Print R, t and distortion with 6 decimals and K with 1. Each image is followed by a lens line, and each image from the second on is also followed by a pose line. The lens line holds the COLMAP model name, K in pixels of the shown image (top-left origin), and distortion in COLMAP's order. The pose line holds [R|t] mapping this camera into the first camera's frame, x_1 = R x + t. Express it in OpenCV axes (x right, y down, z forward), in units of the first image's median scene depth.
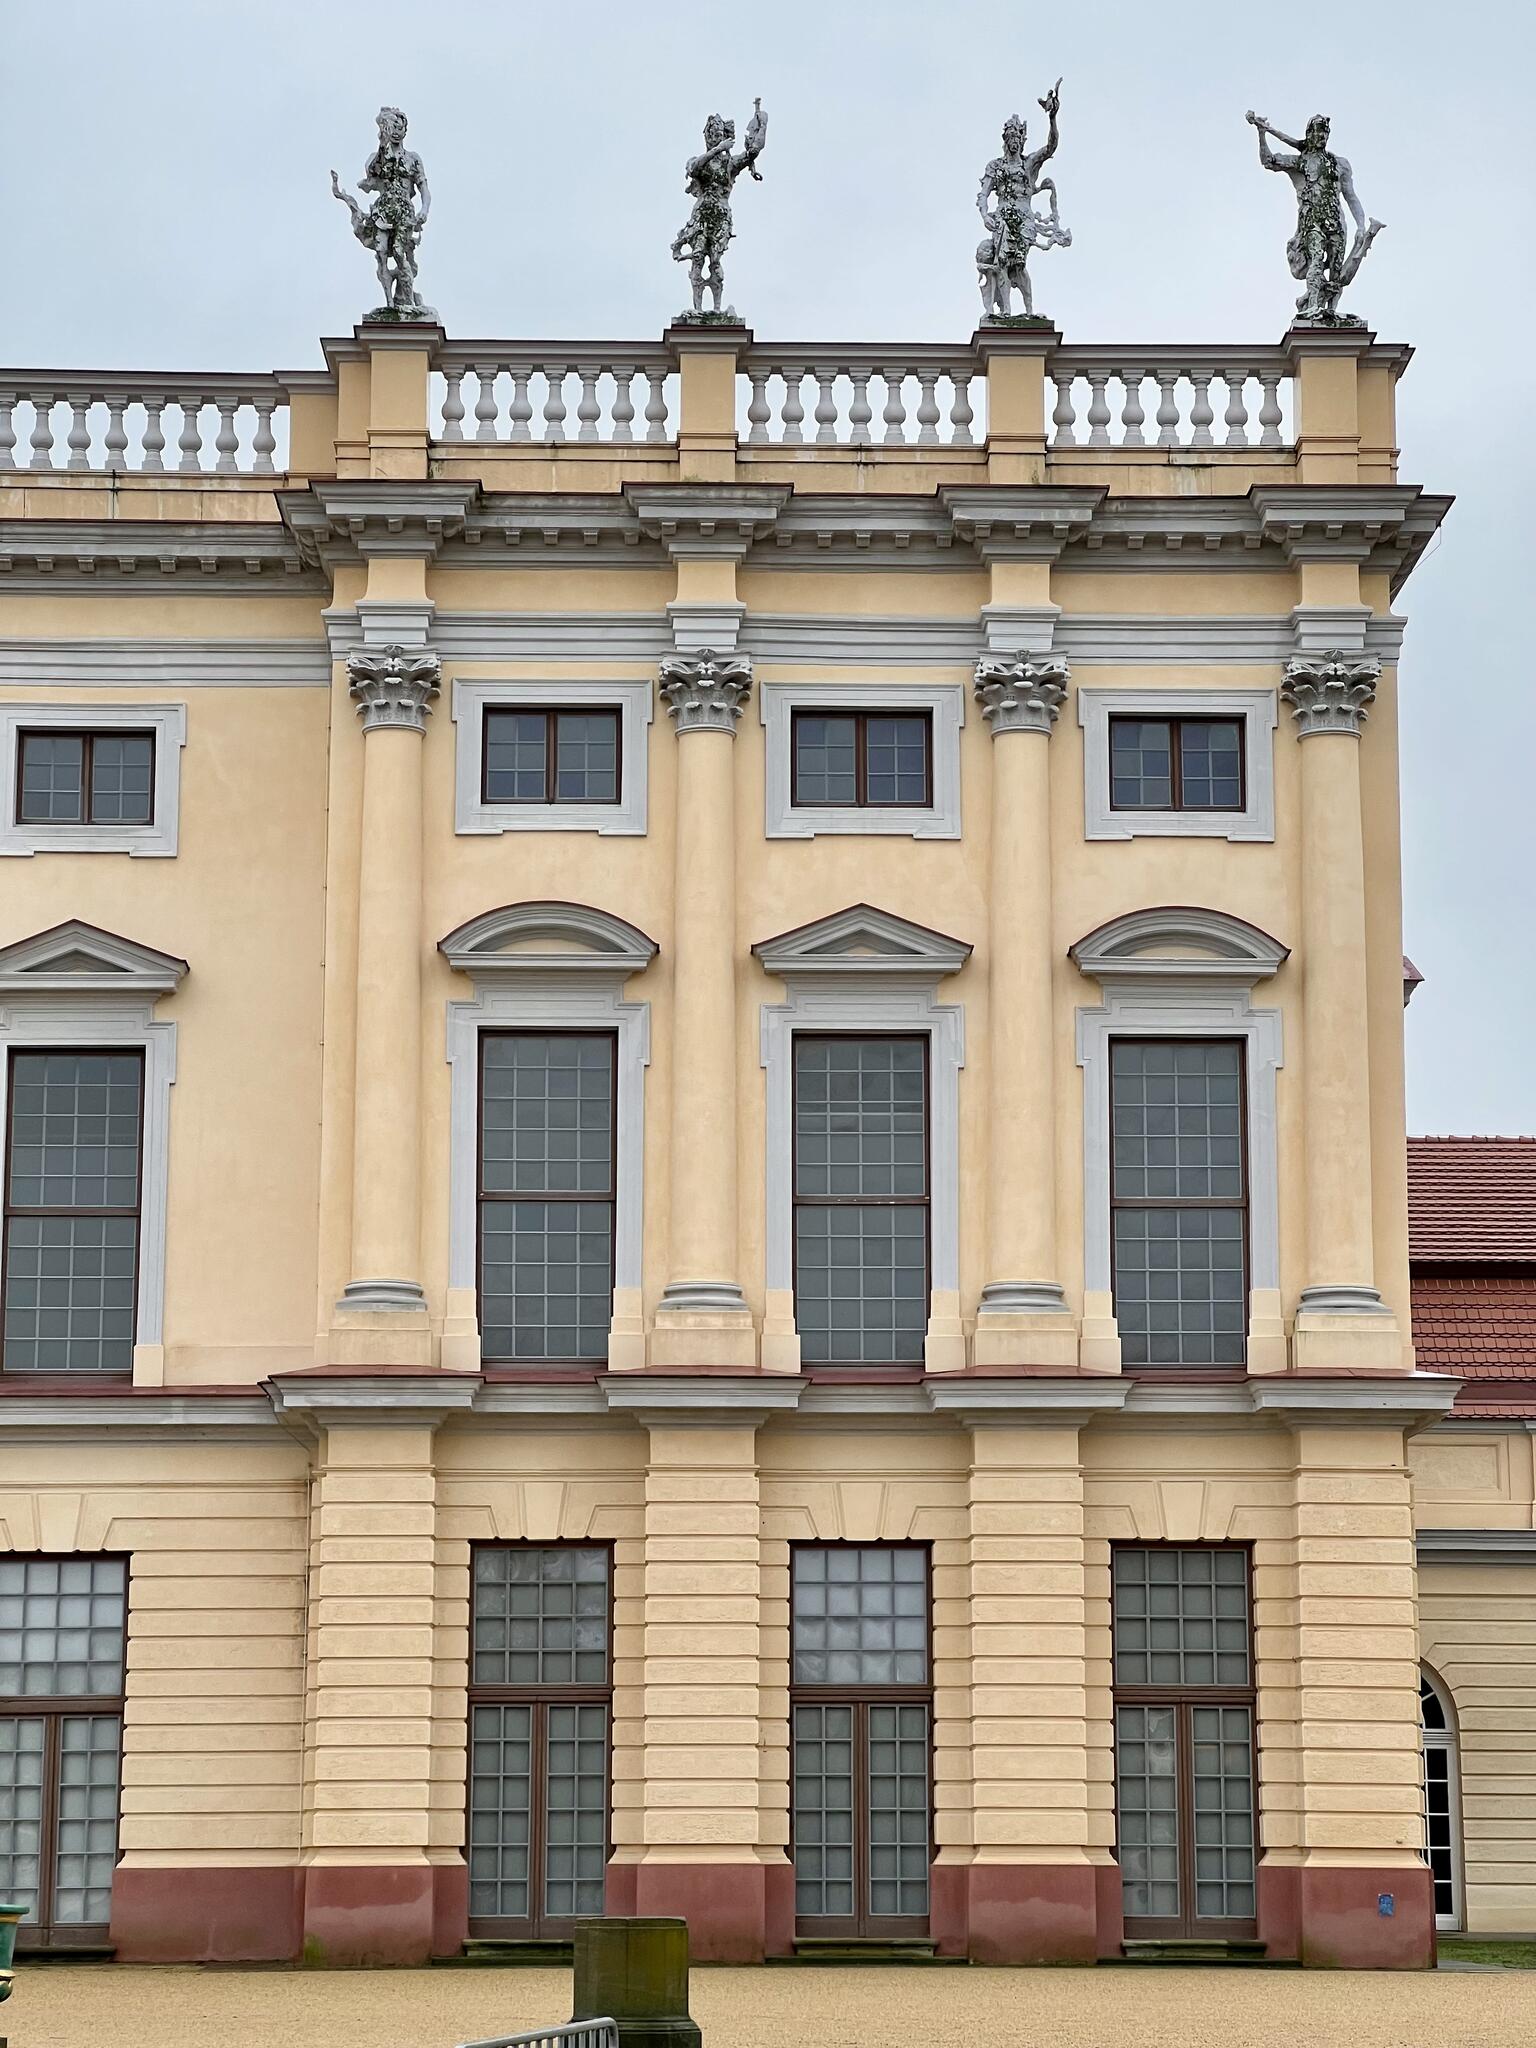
lens RADIAL K [[4544.2, 0, 686.7], [0, 4544.2, 1018.8], [0, 0, 1]] dist [0.111097, 1.023617]
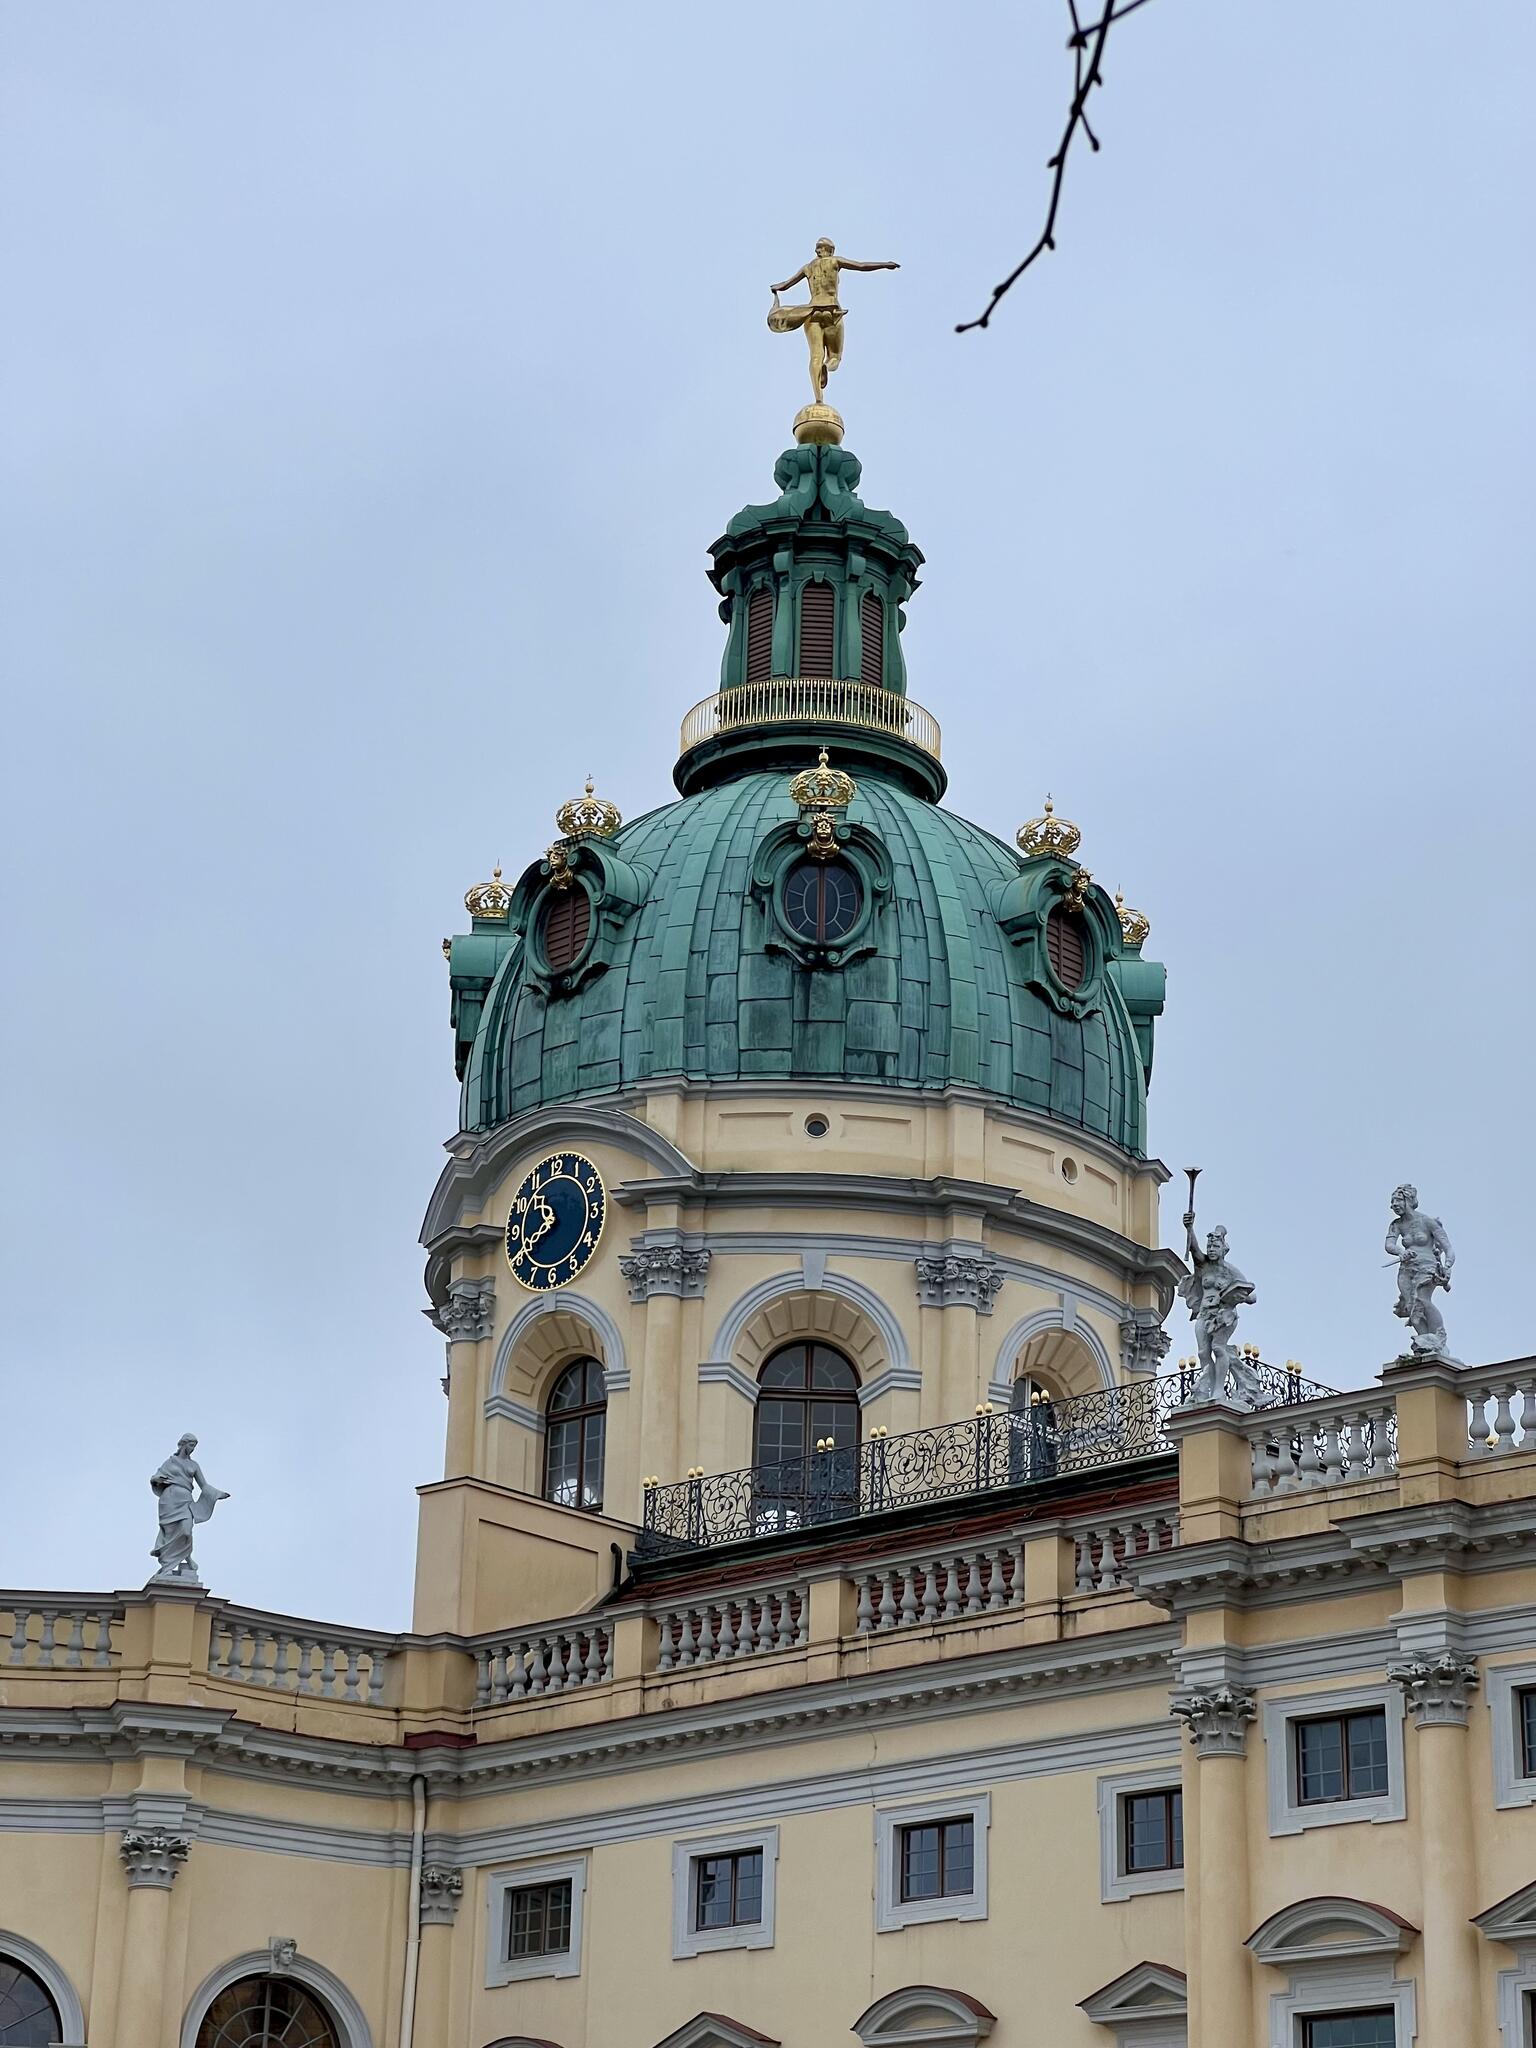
lens RADIAL K [[4544.2, 0, 686.7], [0, 4544.2, 1018.8], [0, 0, 1]] dist [0.111097, 1.023617]
pose [[0.749874, -0.221989, -0.623225, 0.612973], [0.096096, 0.968582, -0.229379, 0.009382], [0.654564, 0.112116, 0.747647, 0.012377]]
